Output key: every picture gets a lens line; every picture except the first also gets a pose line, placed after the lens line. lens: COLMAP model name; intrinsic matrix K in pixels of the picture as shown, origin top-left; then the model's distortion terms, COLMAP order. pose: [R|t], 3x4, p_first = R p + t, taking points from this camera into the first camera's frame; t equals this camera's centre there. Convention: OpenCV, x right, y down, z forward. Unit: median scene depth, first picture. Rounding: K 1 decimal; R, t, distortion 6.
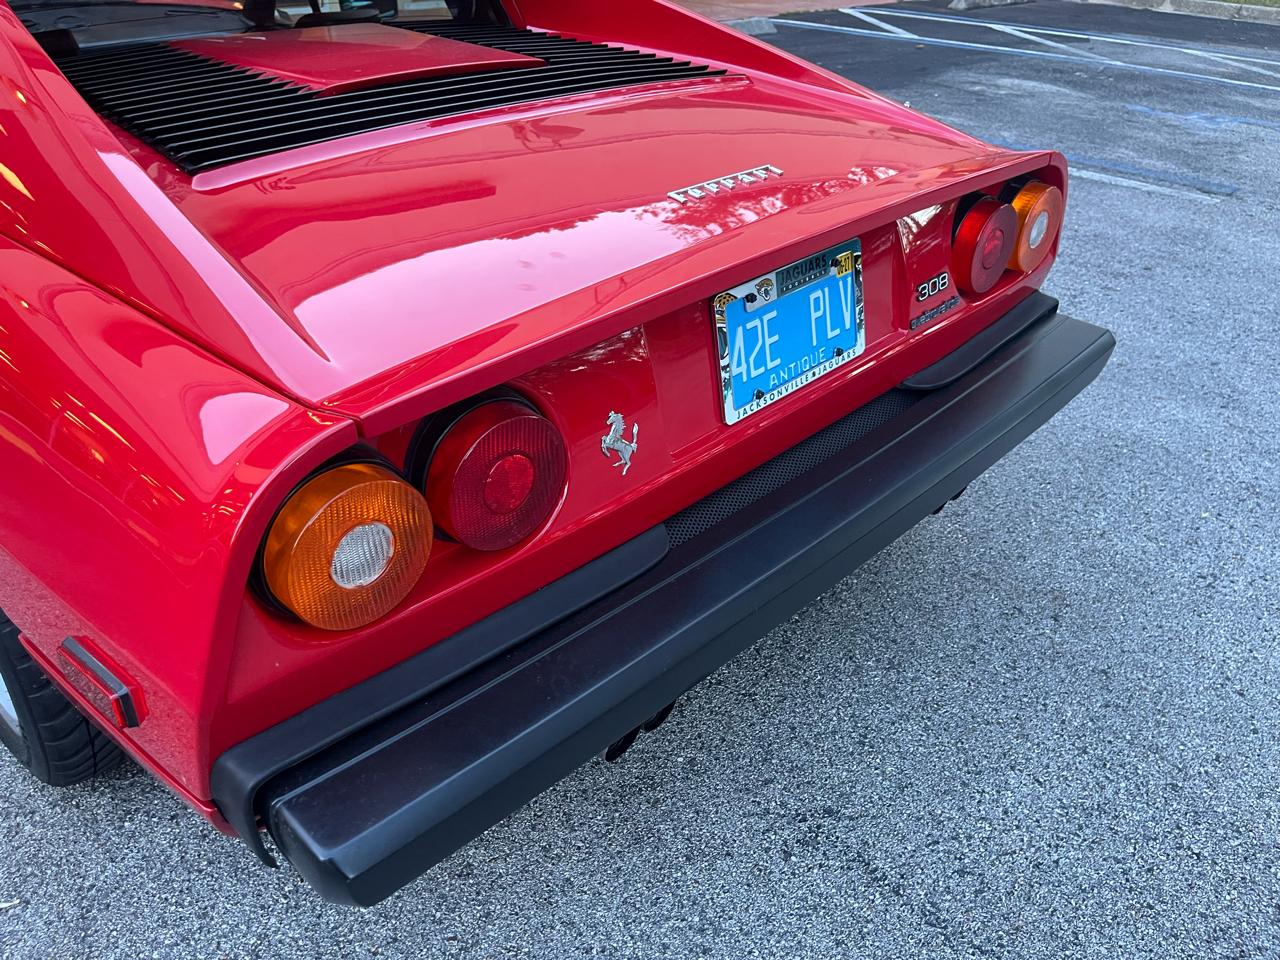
lens RADIAL K [[977.3, 0, 636.8], [0, 977.3, 488.1], [0, 0, 1]] dist [0.071853, -0.101051]
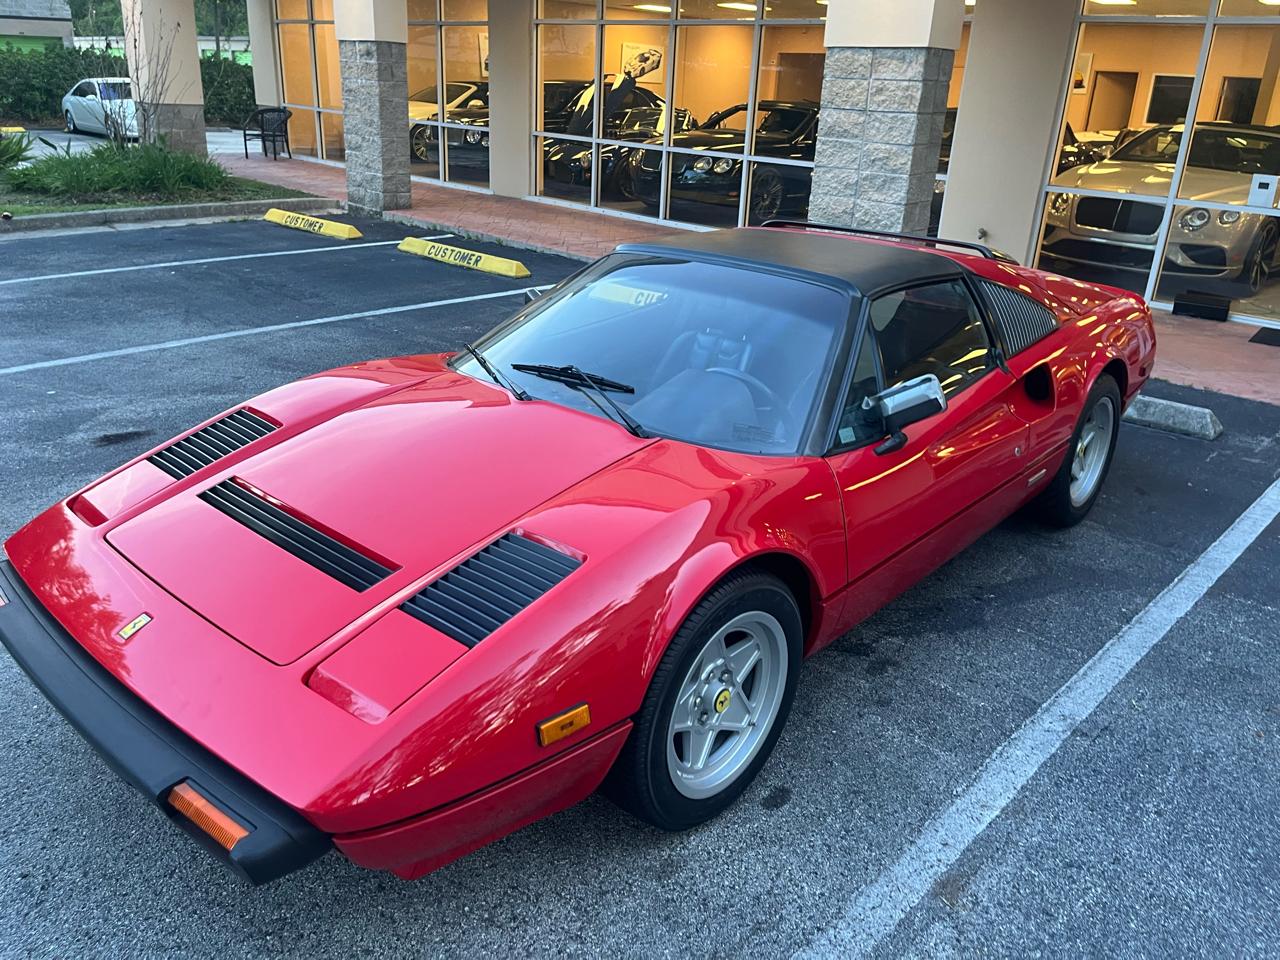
lens RADIAL K [[977.3, 0, 630.5], [0, 977.3, 464.5], [0, 0, 1]] dist [0.071853, -0.101051]
pose [[-0.012876, 0.339343, -0.940575, 1.225014], [-0.558685, 0.777688, 0.288224, -0.974959], [0.829280, 0.529196, 0.179572, 1.062764]]
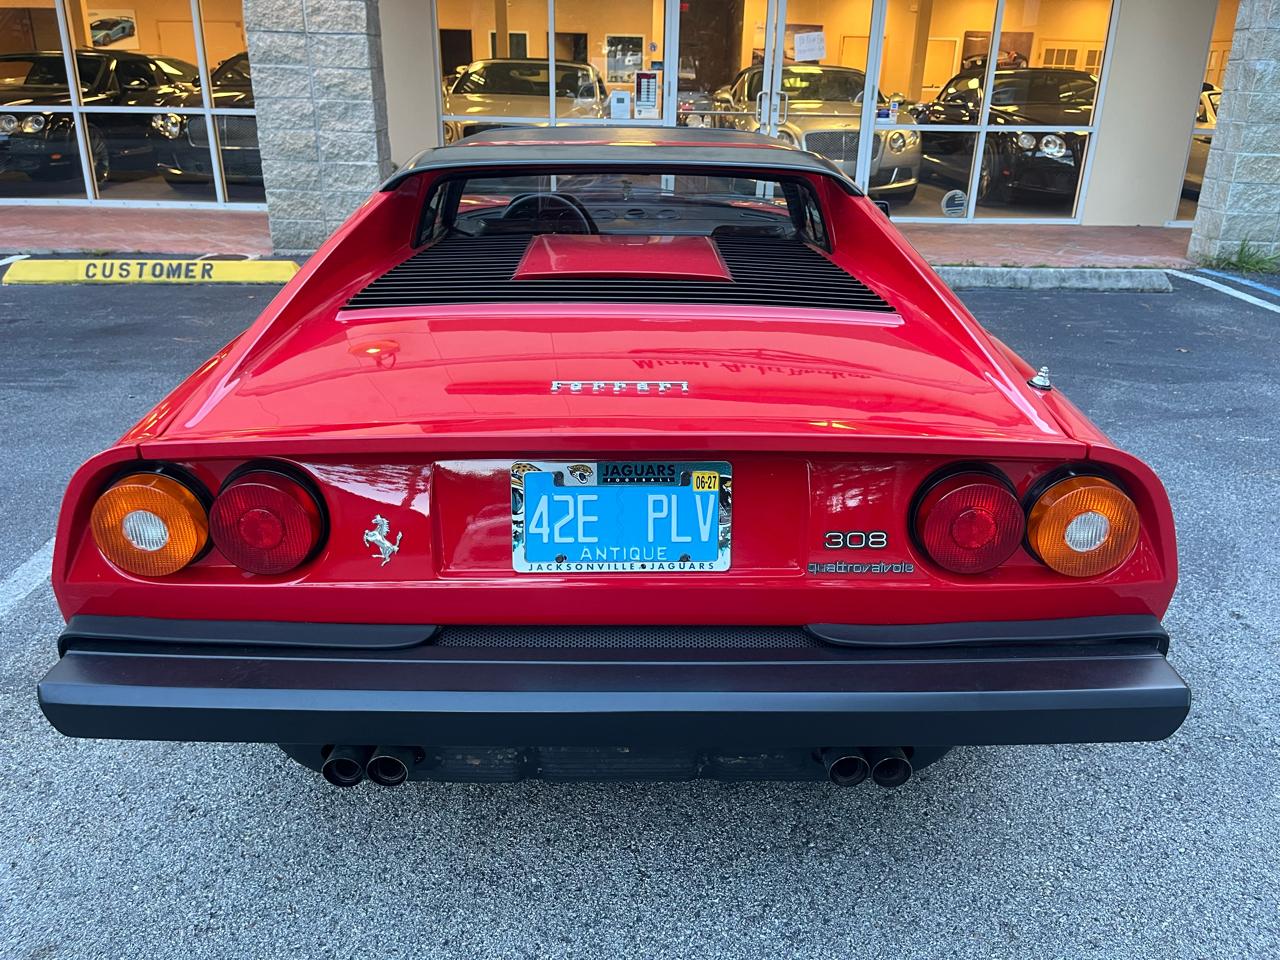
lens RADIAL K [[972.3, 0, 647.1], [0, 972.3, 488.3], [0, 0, 1]] dist [0.090119, -0.126738]
pose [[0.702082, 0.262166, -0.662080, 0.741997], [-0.374301, 0.926824, -0.029918, -0.140541], [0.605789, 0.268822, 0.748836, 0.144923]]
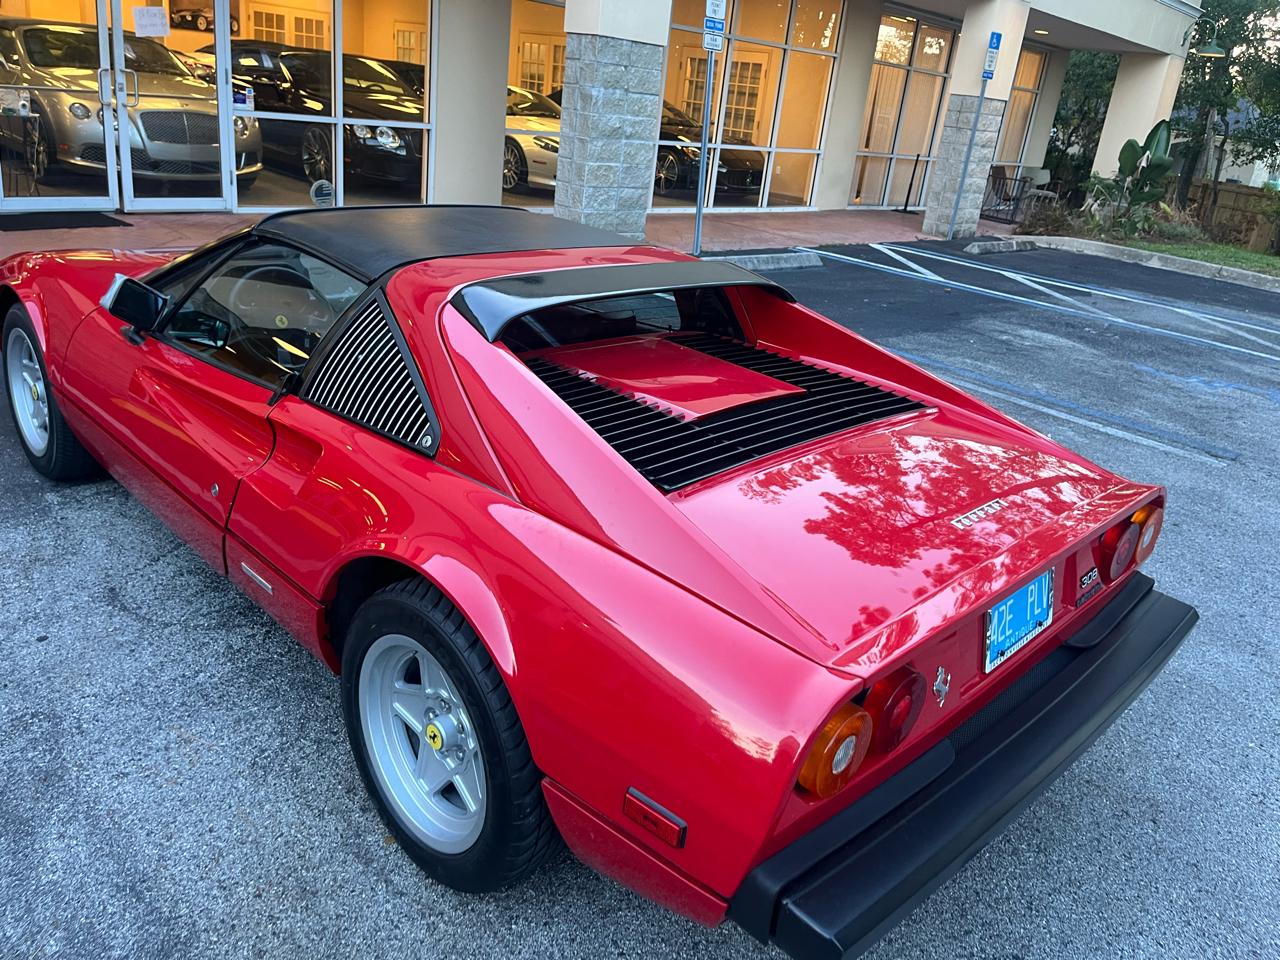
lens RADIAL K [[977.3, 0, 647.4], [0, 977.3, 470.3], [0, 0, 1]] dist [0.071853, -0.101051]
pose [[0.996158, 0.084198, 0.024062, -0.385142], [-0.078642, 0.981044, -0.177110, -0.048099], [-0.038518, 0.174537, 0.983897, -0.425586]]
